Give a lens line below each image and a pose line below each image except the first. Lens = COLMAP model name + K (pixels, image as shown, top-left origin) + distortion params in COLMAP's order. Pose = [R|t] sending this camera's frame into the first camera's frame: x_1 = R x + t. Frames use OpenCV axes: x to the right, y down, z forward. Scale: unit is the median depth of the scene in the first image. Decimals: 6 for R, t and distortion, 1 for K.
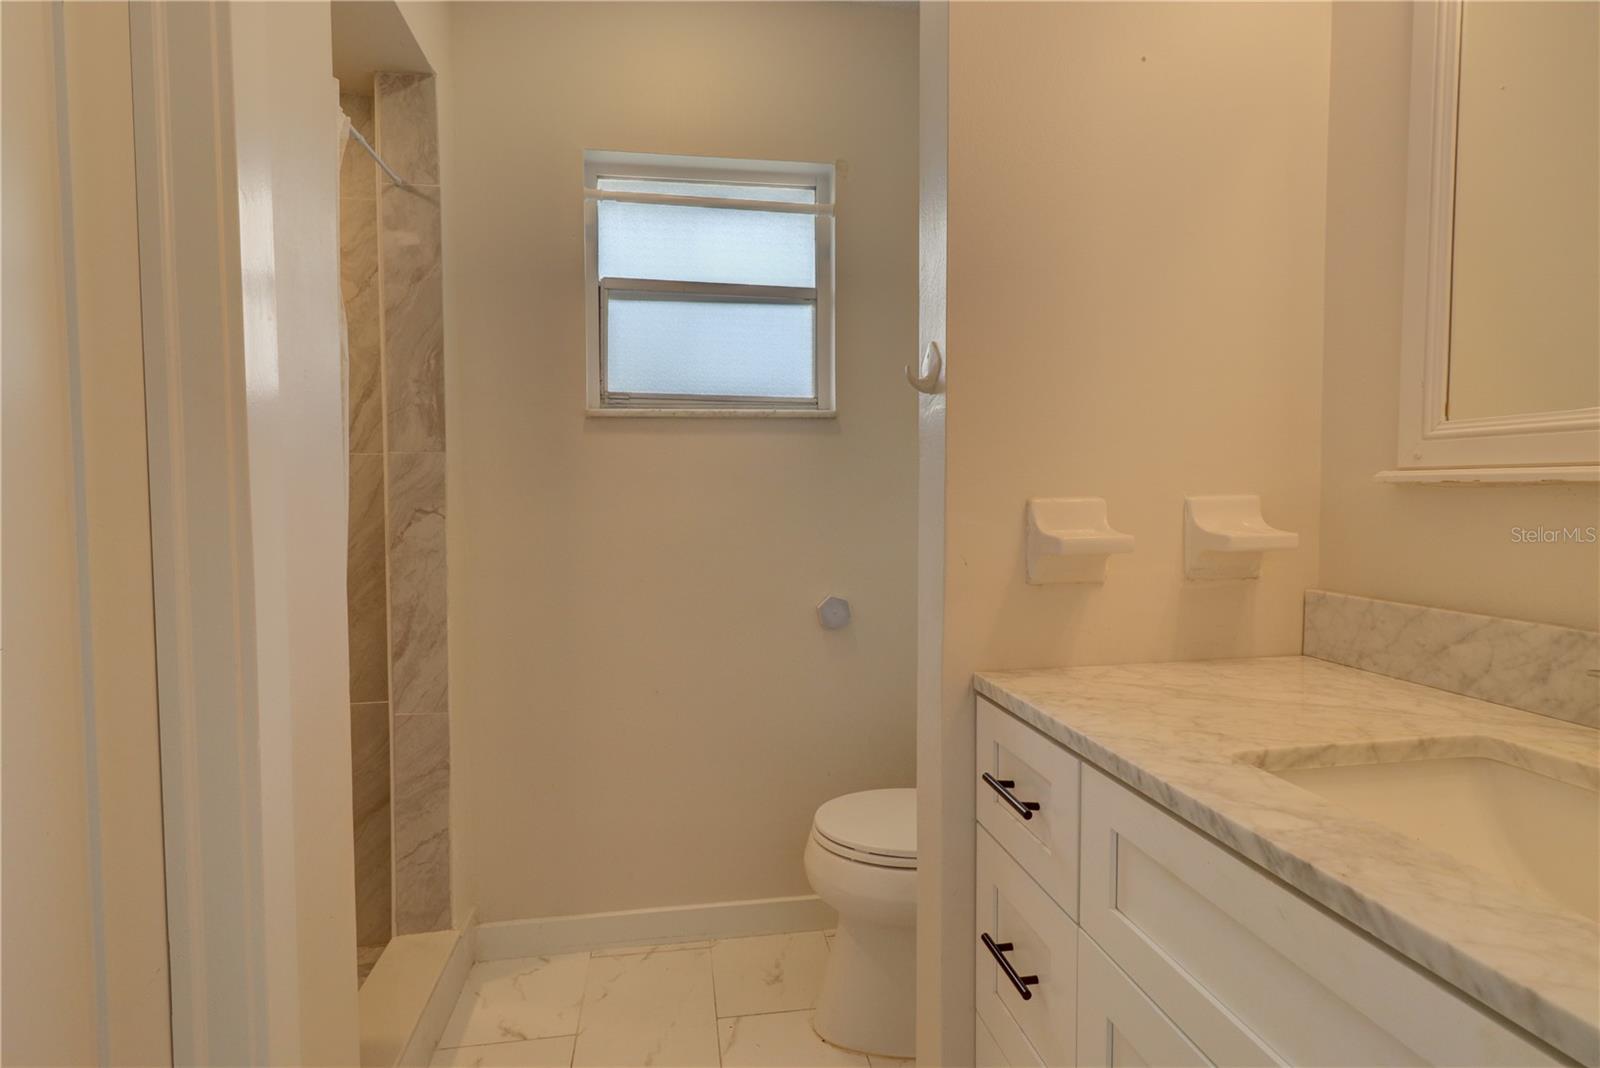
lens RADIAL K [[825.7, 0, 808.7], [0, 825.7, 534.8], [0, 0, 1]] dist [0.012600, -0.000122]
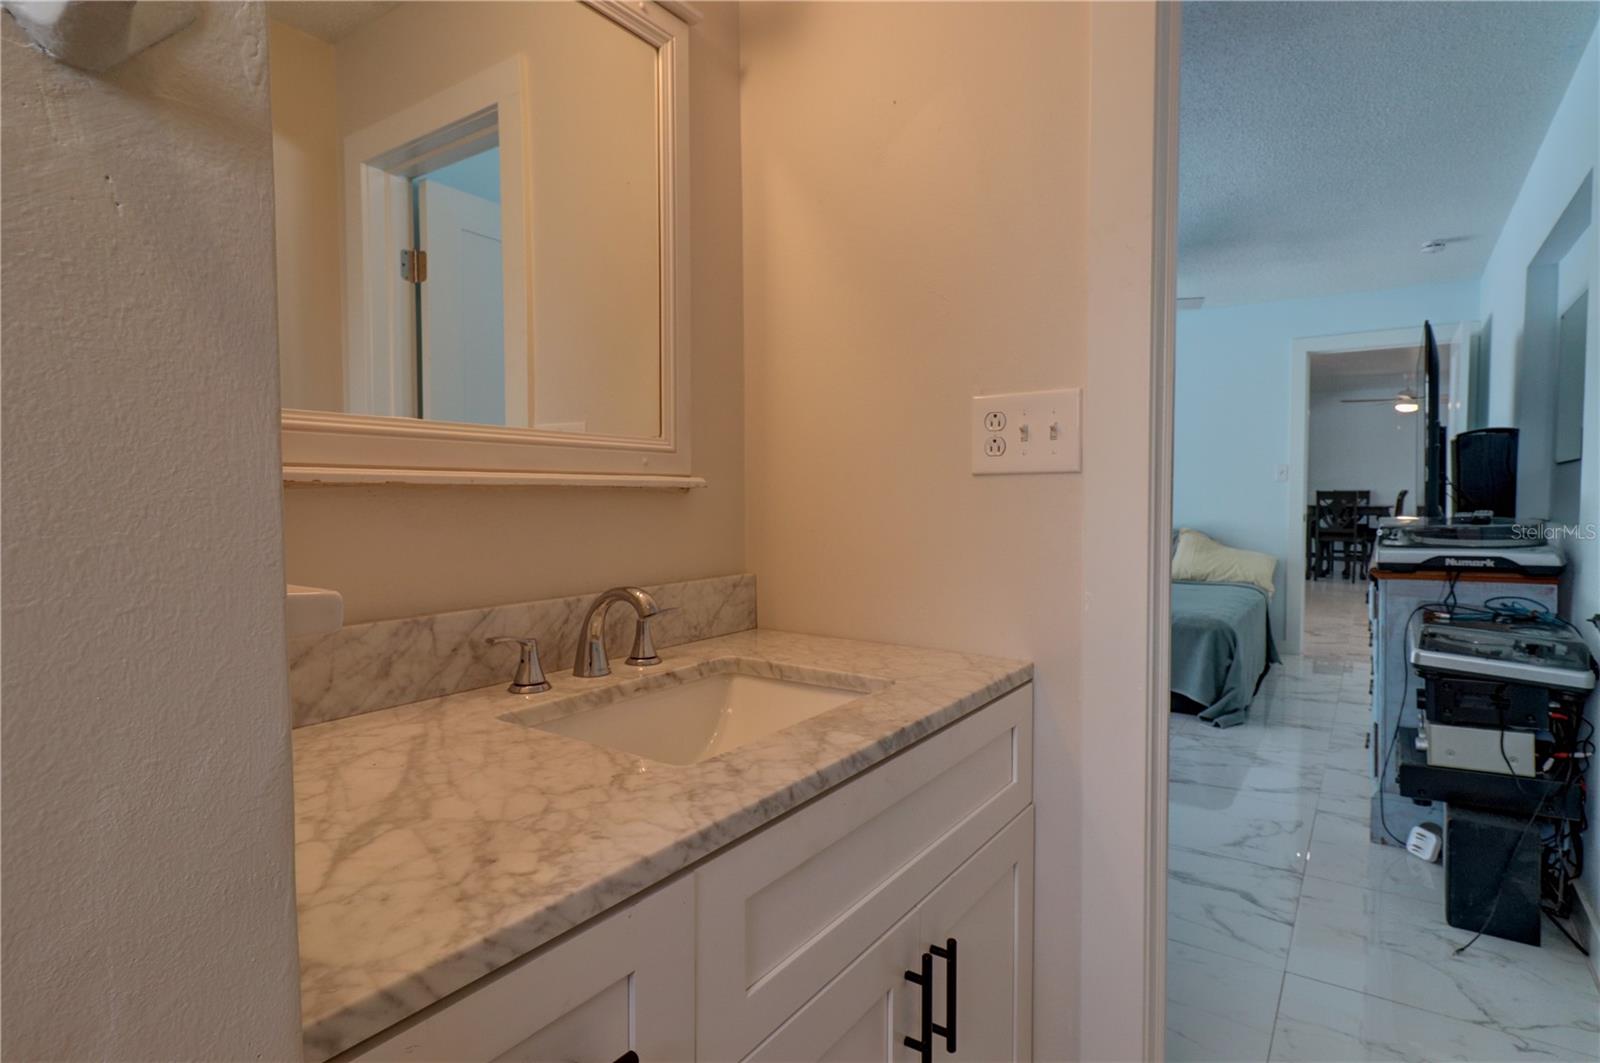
lens RADIAL K [[864.5, 0, 800.0], [0, 864.5, 531.5], [0, 0, 1]] dist [-0.000592, -0.000352]
pose [[-0.722197, -0.023829, 0.691277, -0.254999], [0.040798, 0.996199, 0.076963, -0.071857], [-0.690484, 0.083786, -0.718479, 1.549229]]
